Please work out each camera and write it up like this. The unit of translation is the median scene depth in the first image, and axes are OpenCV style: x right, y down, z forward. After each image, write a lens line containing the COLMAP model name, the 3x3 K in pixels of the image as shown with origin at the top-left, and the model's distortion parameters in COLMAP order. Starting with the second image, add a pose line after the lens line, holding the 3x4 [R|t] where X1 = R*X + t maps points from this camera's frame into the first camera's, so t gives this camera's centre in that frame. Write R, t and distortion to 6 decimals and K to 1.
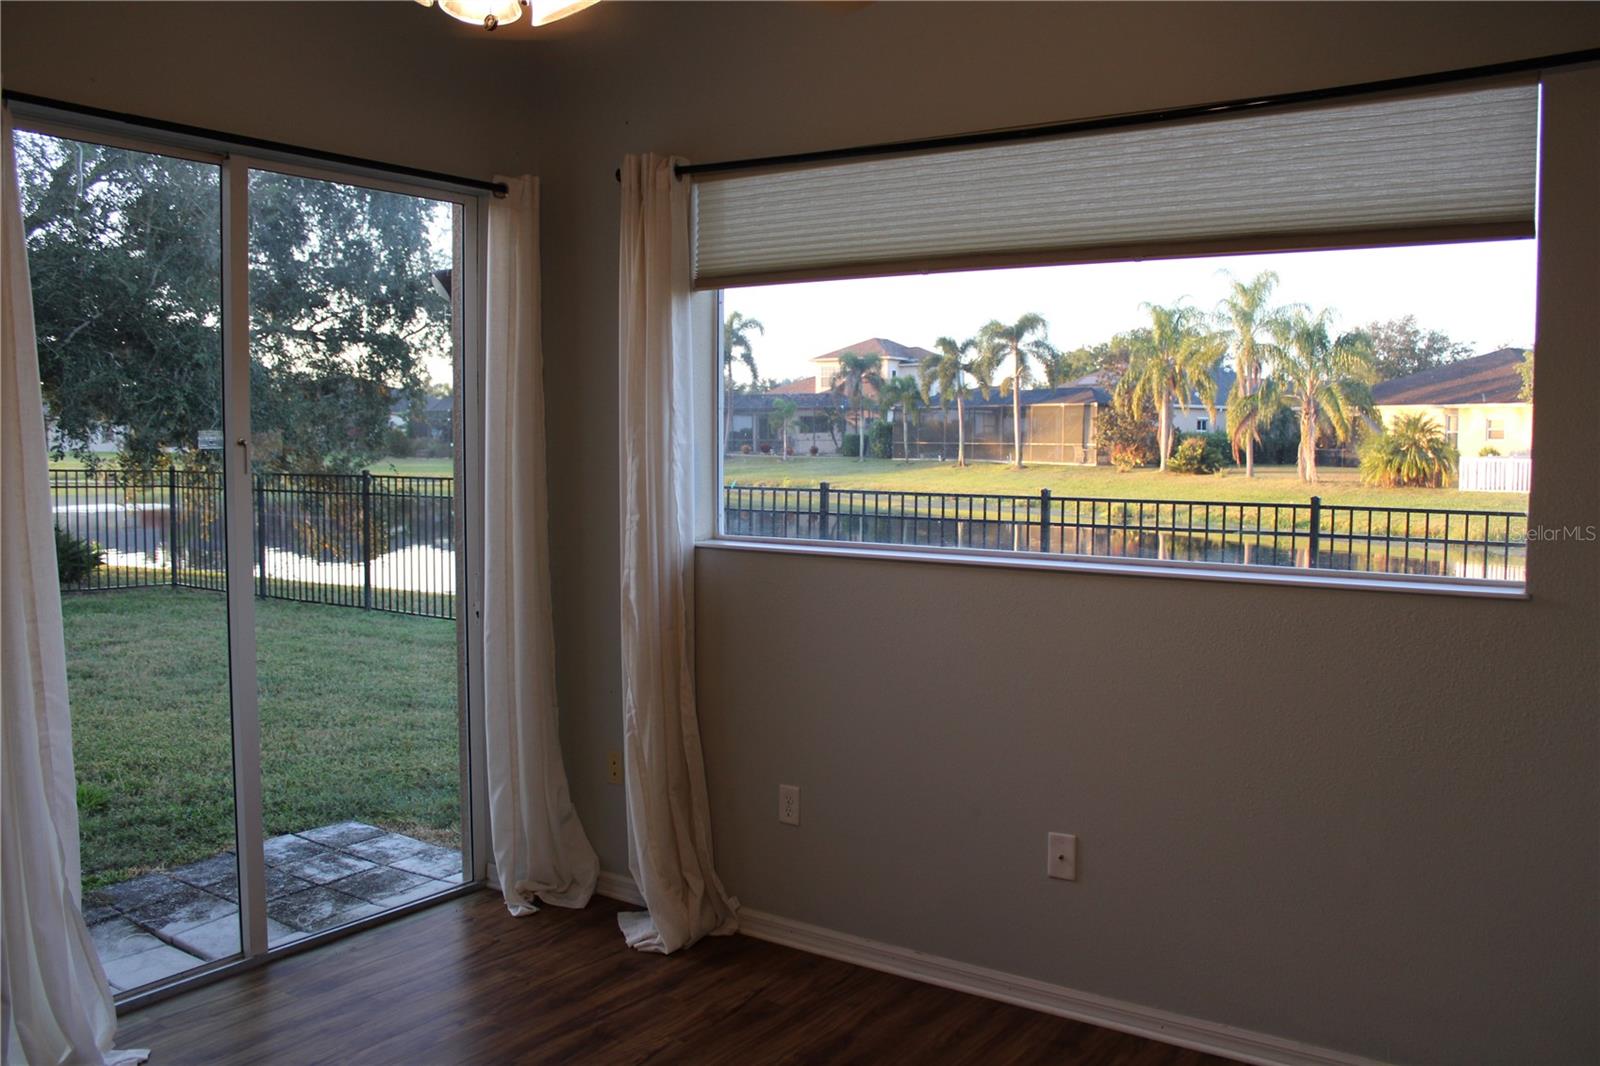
lens RADIAL K [[1340.9, 0, 790.4], [0, 1340.9, 525.1], [0, 0, 1]] dist [-0.156859, 0.139337]
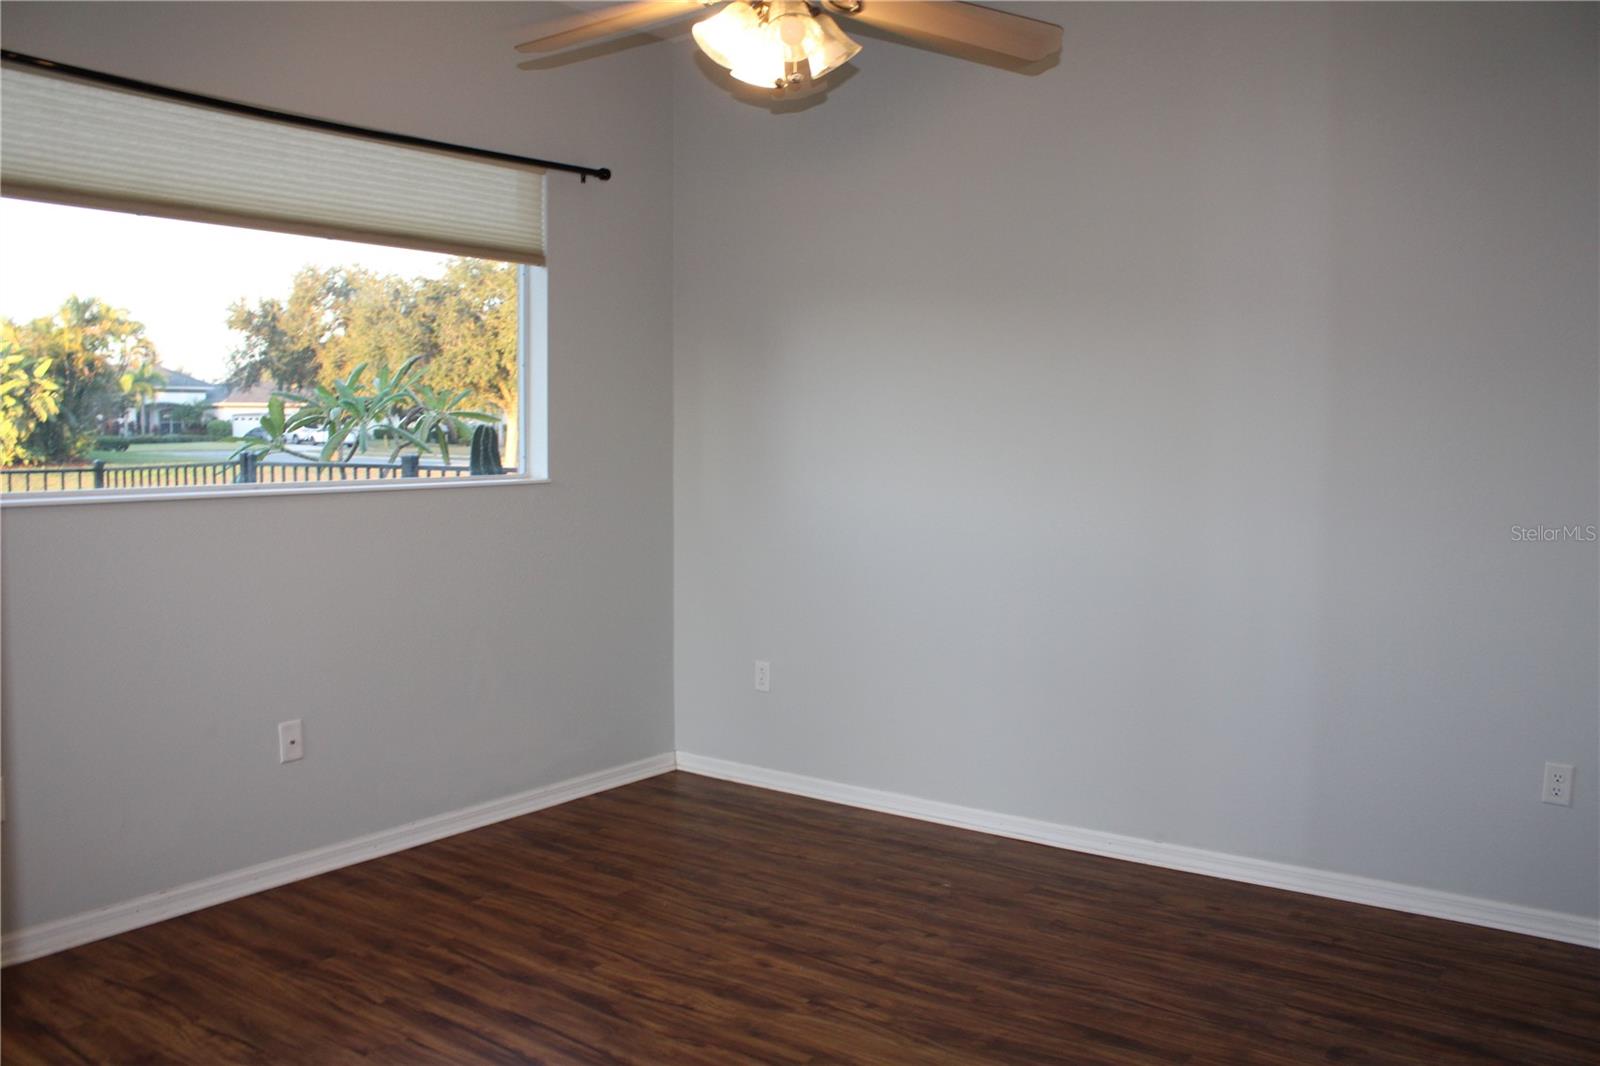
lens RADIAL K [[1340.9, 0, 796.0], [0, 1340.9, 526.4], [0, 0, 1]] dist [-0.156859, 0.139337]
pose [[0.022320, -0.067787, 0.997450, -0.924080], [0.059677, 0.996010, 0.066354, 0.013534], [-0.997968, 0.058043, 0.026277, 0.520693]]
